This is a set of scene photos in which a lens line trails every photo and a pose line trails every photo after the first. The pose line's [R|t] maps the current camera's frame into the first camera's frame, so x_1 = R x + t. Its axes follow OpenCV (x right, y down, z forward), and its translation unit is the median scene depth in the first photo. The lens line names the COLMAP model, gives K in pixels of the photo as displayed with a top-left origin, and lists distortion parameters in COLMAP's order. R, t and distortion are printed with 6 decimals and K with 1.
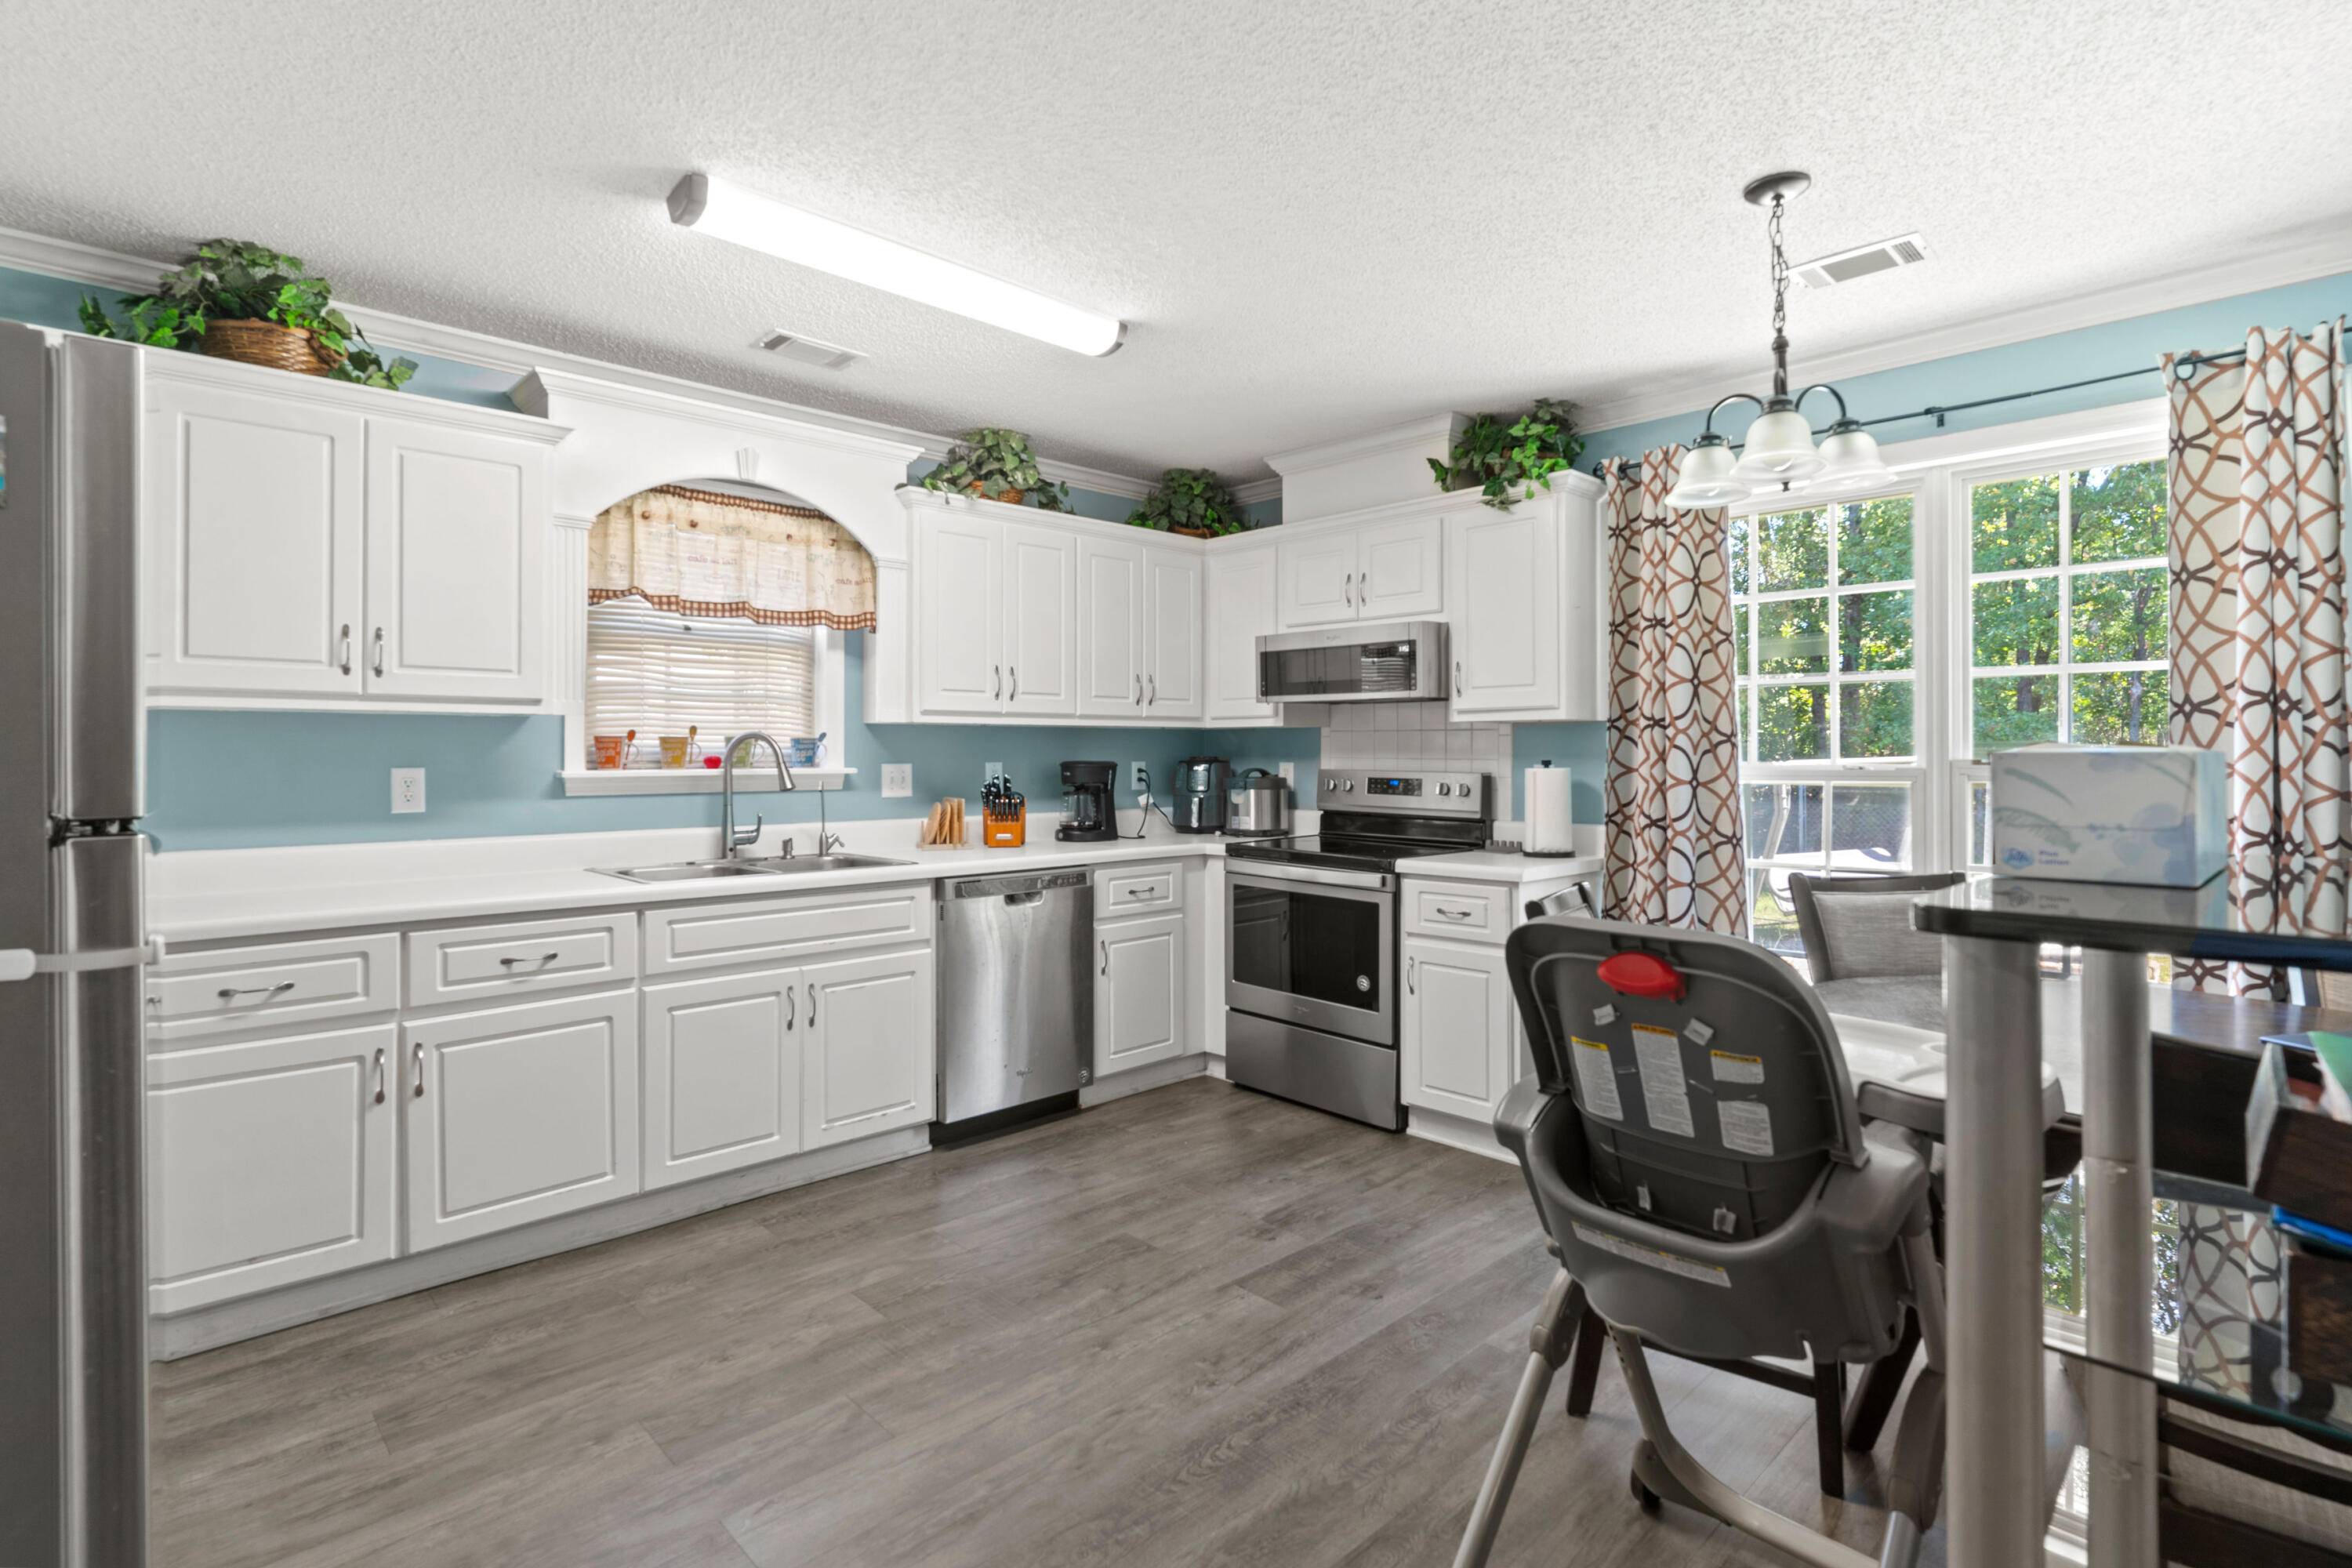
lens RADIAL K [[1132.5, 0, 1150.6], [0, 1132.5, 731.2], [0, 0, 1]] dist [-0.000767, -0.000089]
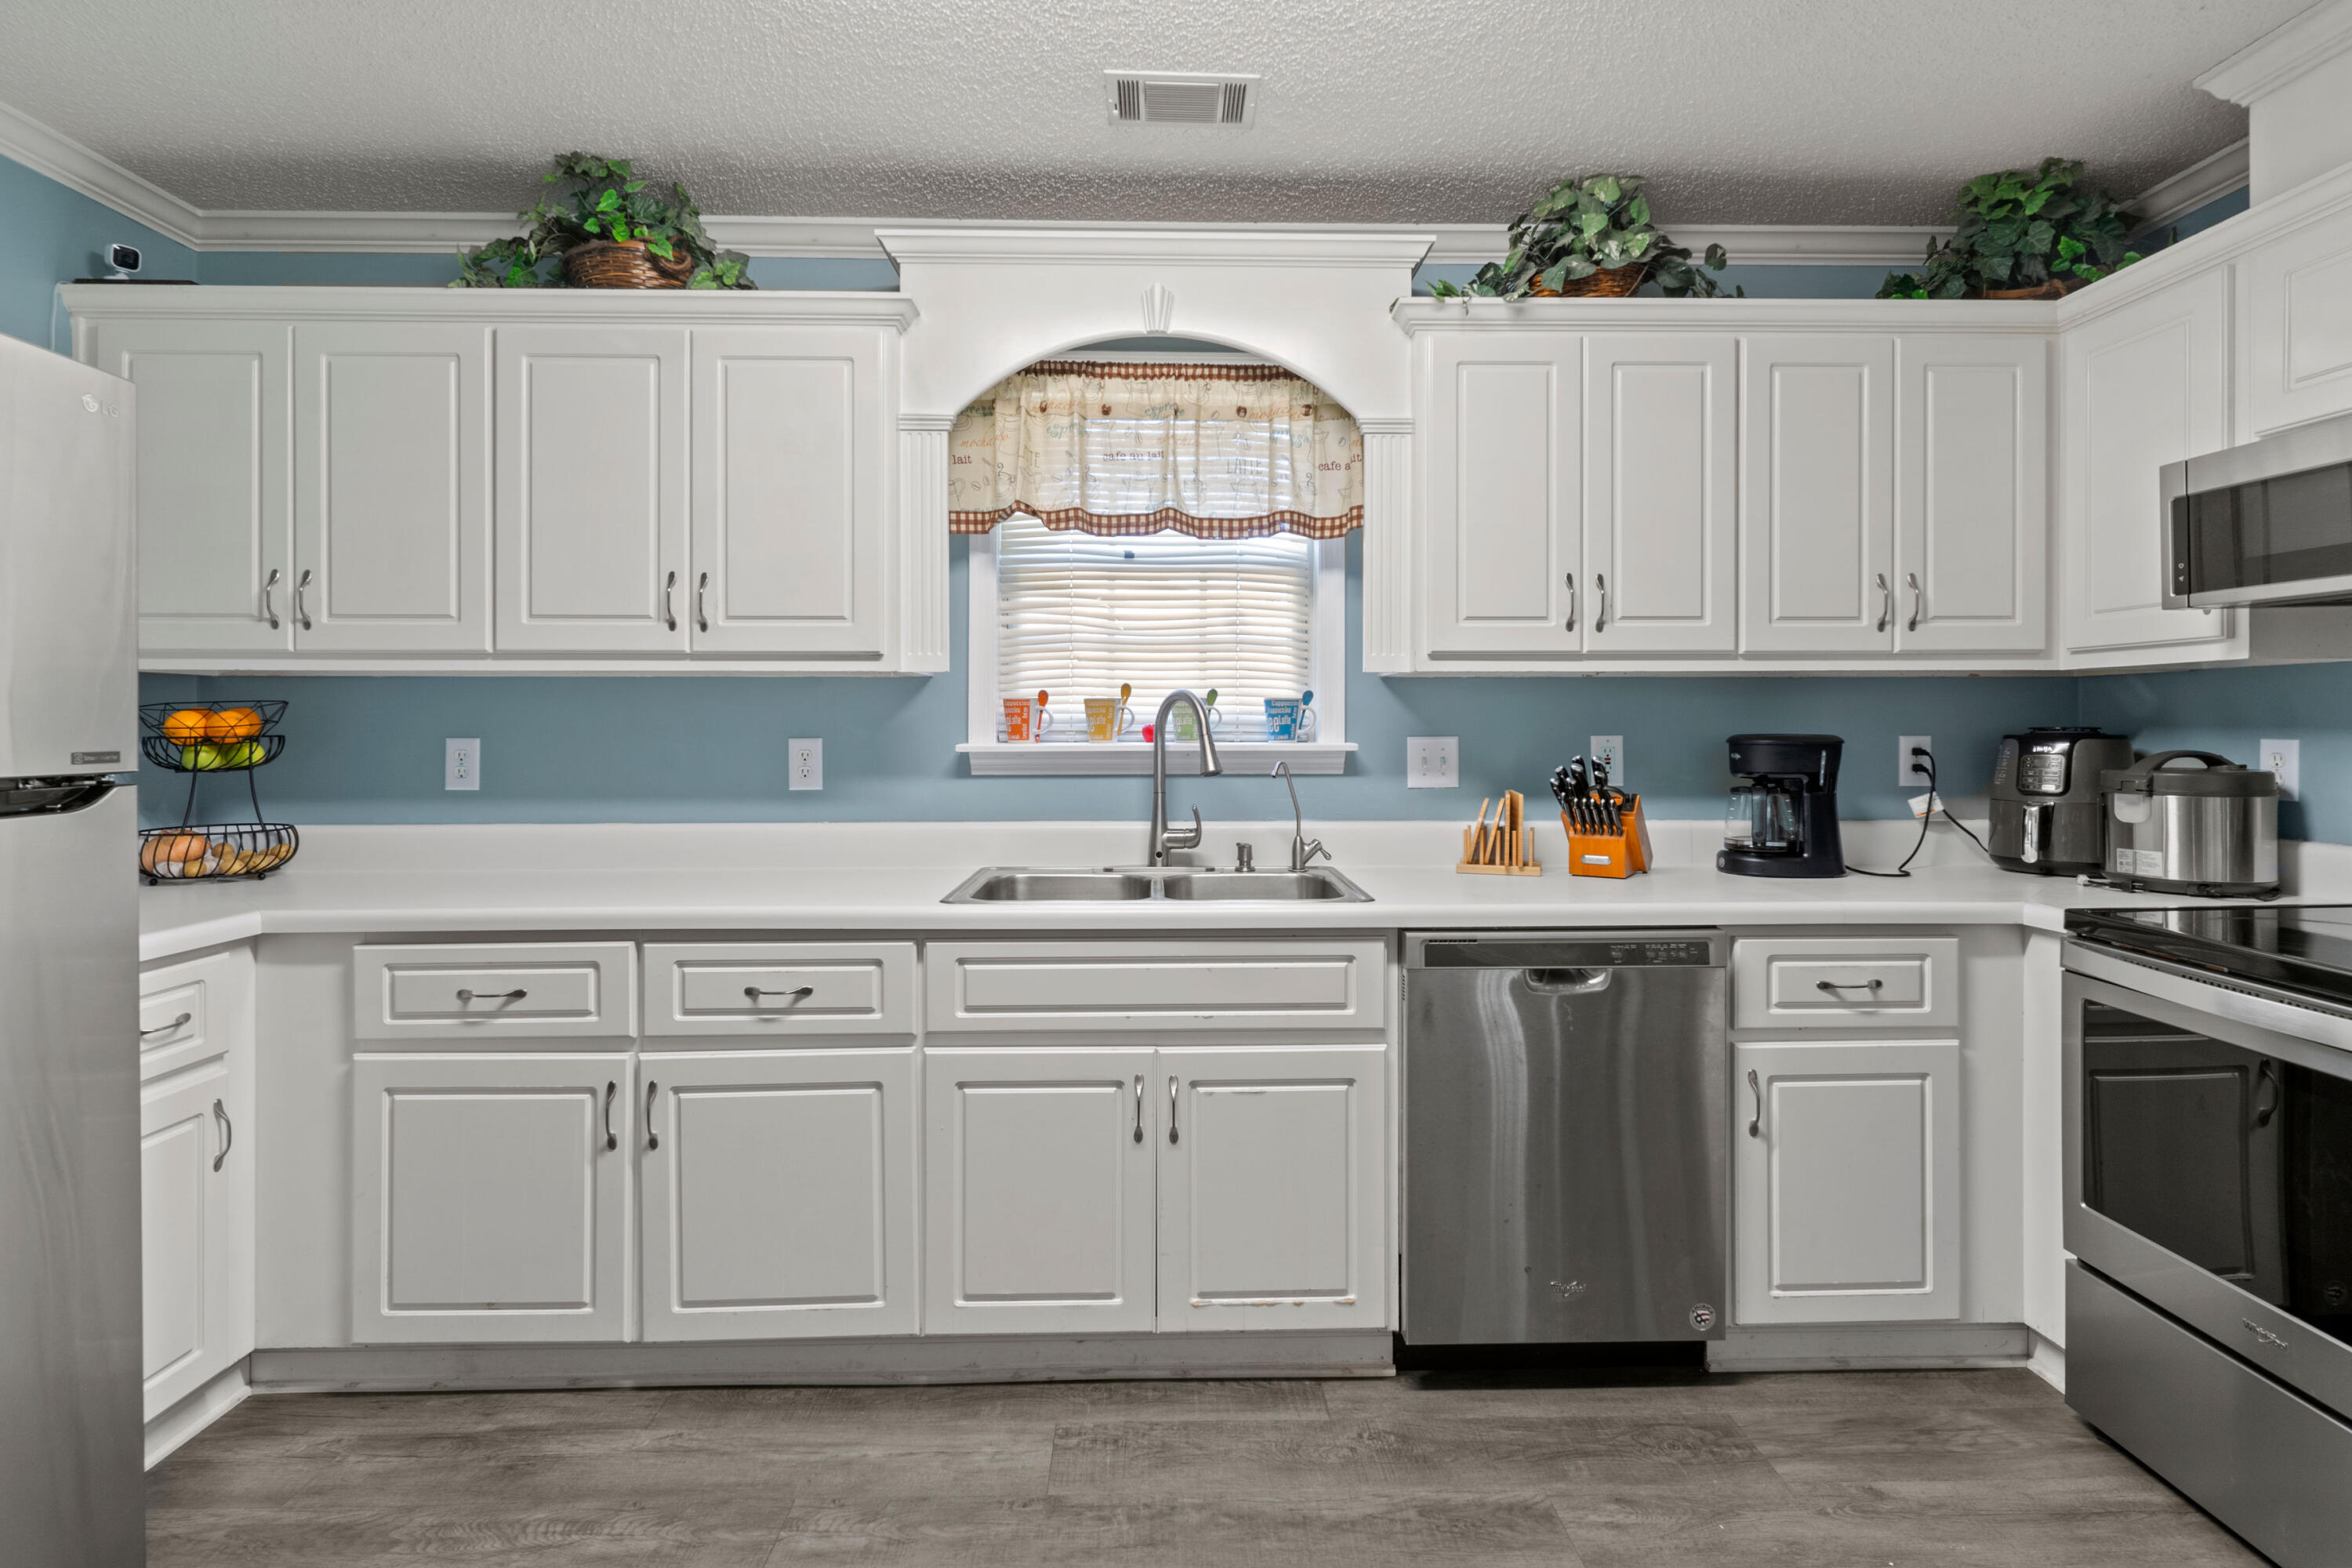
lens RADIAL K [[1137.8, 0, 1180.4], [0, 1137.8, 722.3], [0, 0, 1]] dist [0.000489, -0.000310]
pose [[0.751096, -0.001501, -0.660191, 0.110423], [0.013579, 0.999821, 0.013177, 0.010160], [0.660053, -0.018862, 0.750982, 0.430701]]
